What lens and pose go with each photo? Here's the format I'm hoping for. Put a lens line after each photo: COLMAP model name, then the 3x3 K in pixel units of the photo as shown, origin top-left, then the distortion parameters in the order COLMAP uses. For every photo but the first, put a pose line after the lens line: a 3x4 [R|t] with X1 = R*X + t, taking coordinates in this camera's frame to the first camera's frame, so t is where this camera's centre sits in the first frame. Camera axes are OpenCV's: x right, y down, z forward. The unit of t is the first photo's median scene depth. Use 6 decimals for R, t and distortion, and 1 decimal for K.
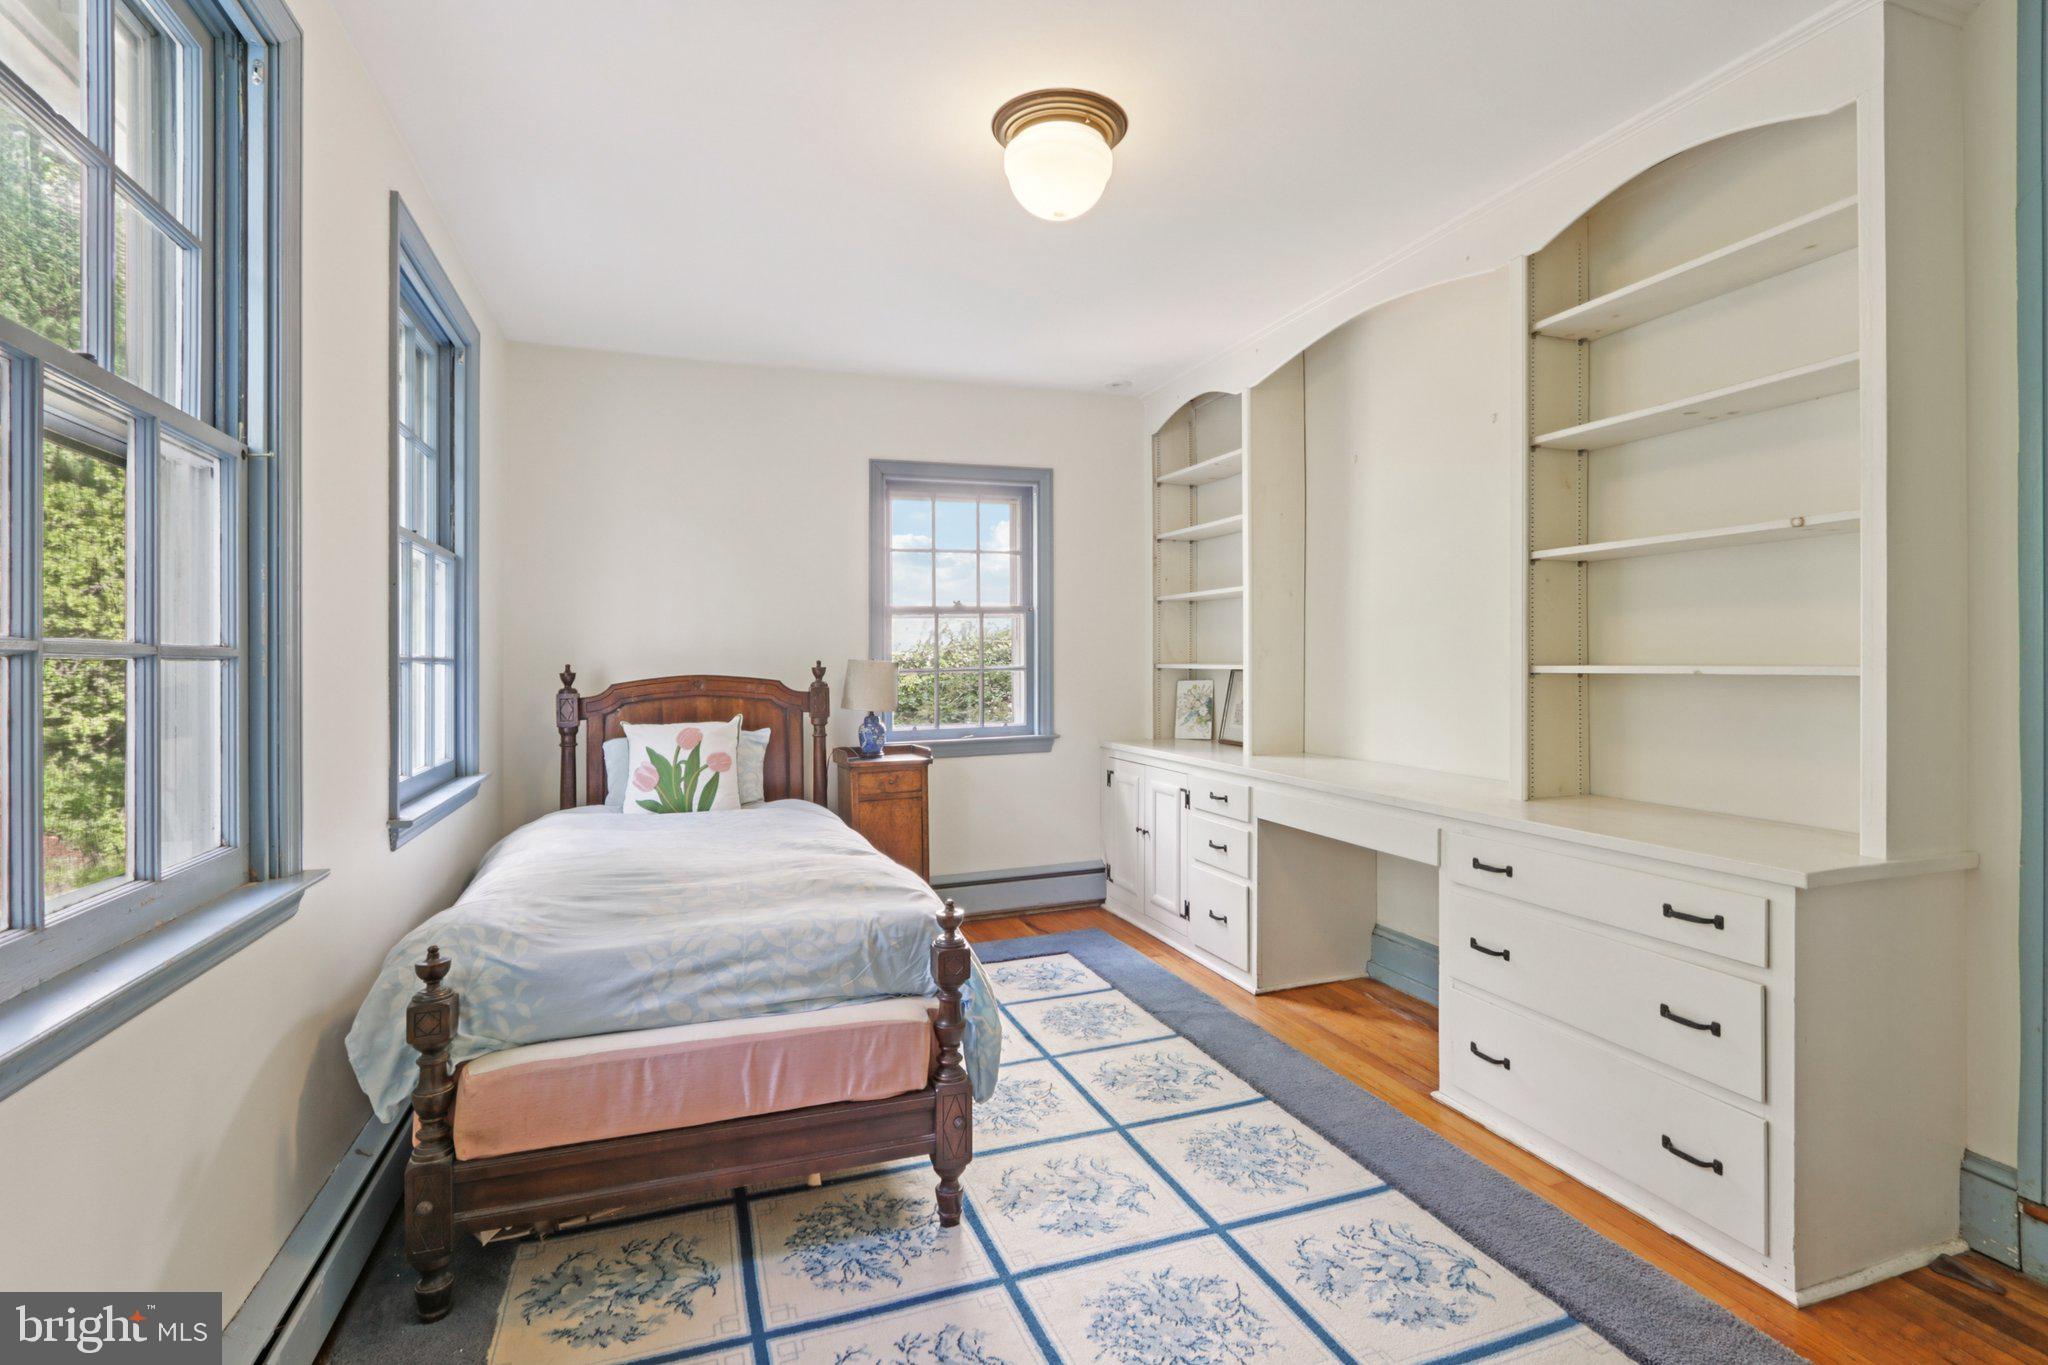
lens RADIAL K [[956.4, 0, 1033.2], [0, 956.4, 681.9], [0, 0, 1]] dist [-0.004096, -0.000703]
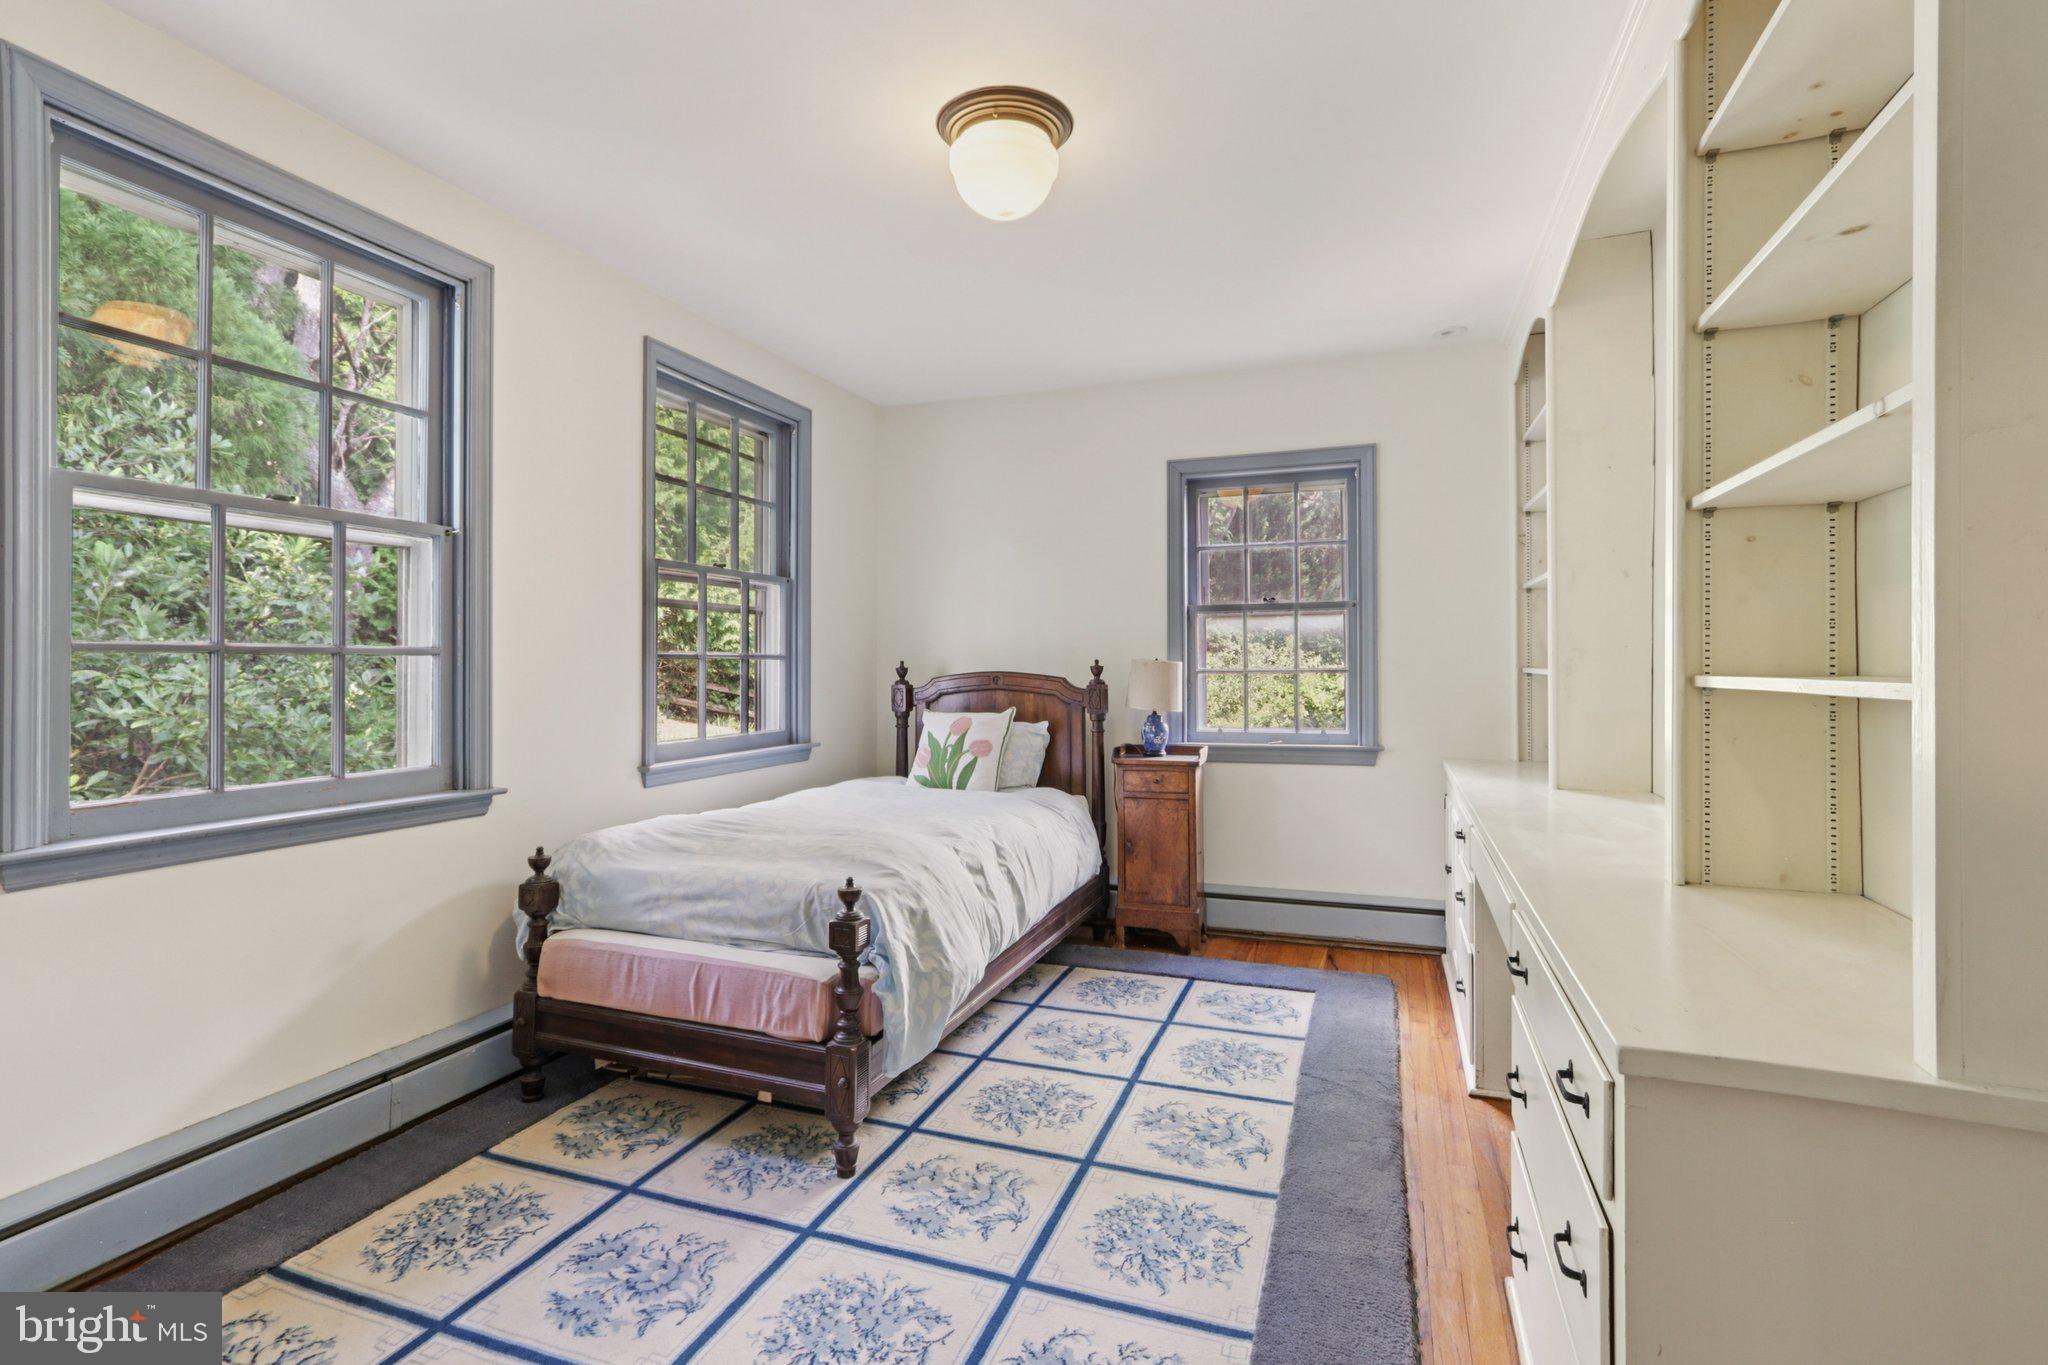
lens RADIAL K [[956.4, 0, 1033.6], [0, 956.4, 662.1], [0, 0, 1]] dist [-0.004096, -0.000703]
pose [[0.769983, 0.008166, -0.638013, 0.703519], [-0.022941, 0.999626, -0.014892, -0.003920], [0.637652, 0.026103, 0.769882, 0.265034]]
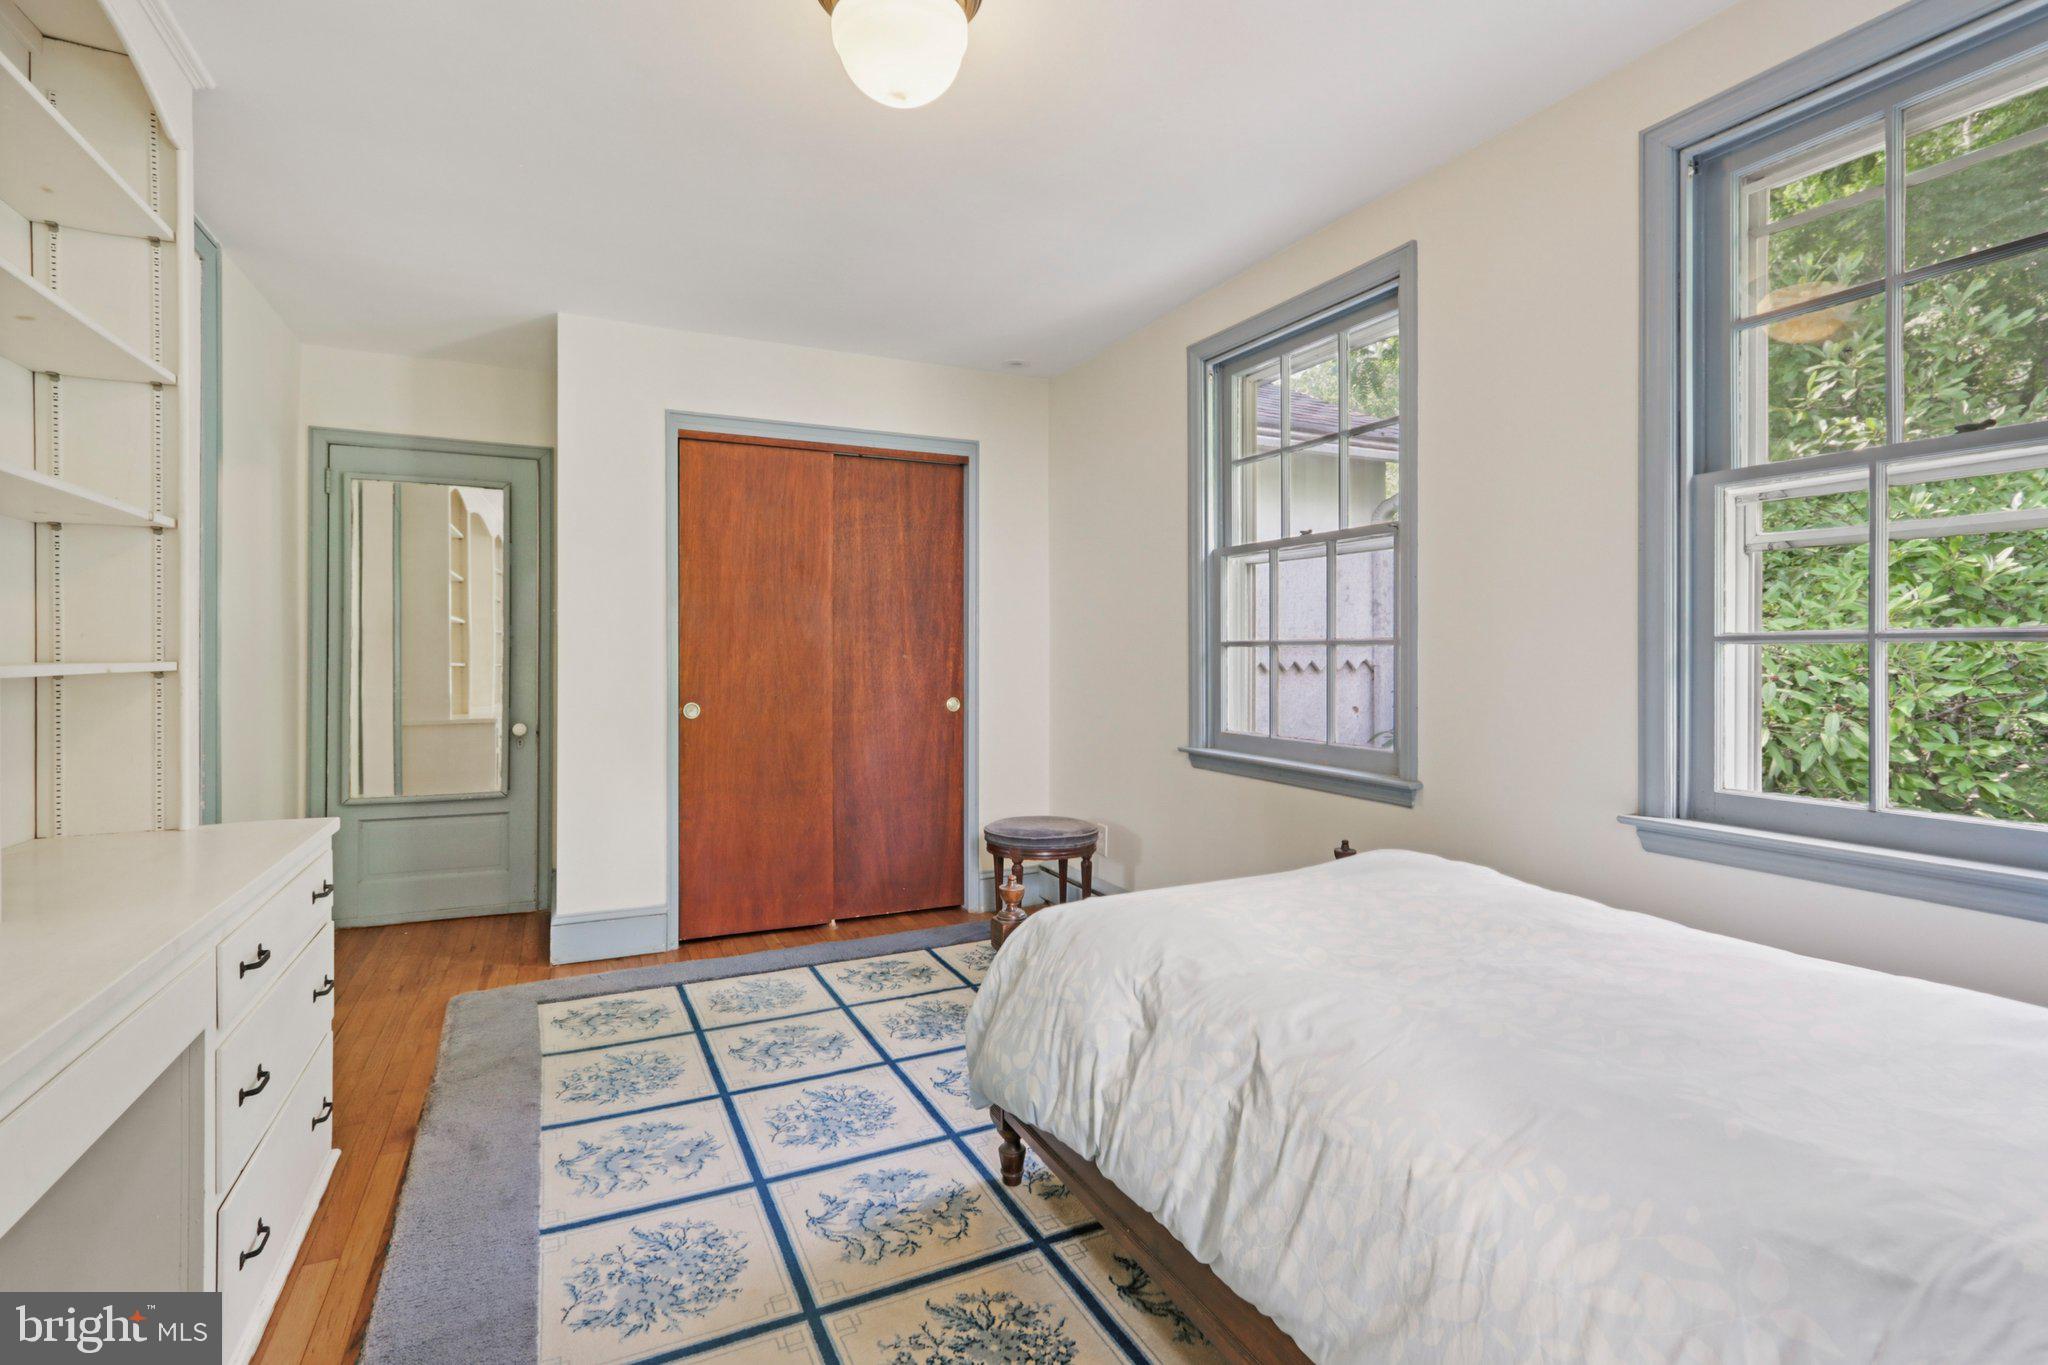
lens RADIAL K [[956.4, 0, 1040.4], [0, 956.4, 666.8], [0, 0, 1]] dist [-0.004096, -0.000703]
pose [[-0.993408, 0.006774, -0.114432, -0.001066], [0.003370, 0.999547, 0.029915, -0.035703], [0.114583, 0.029332, -0.992981, 1.883205]]
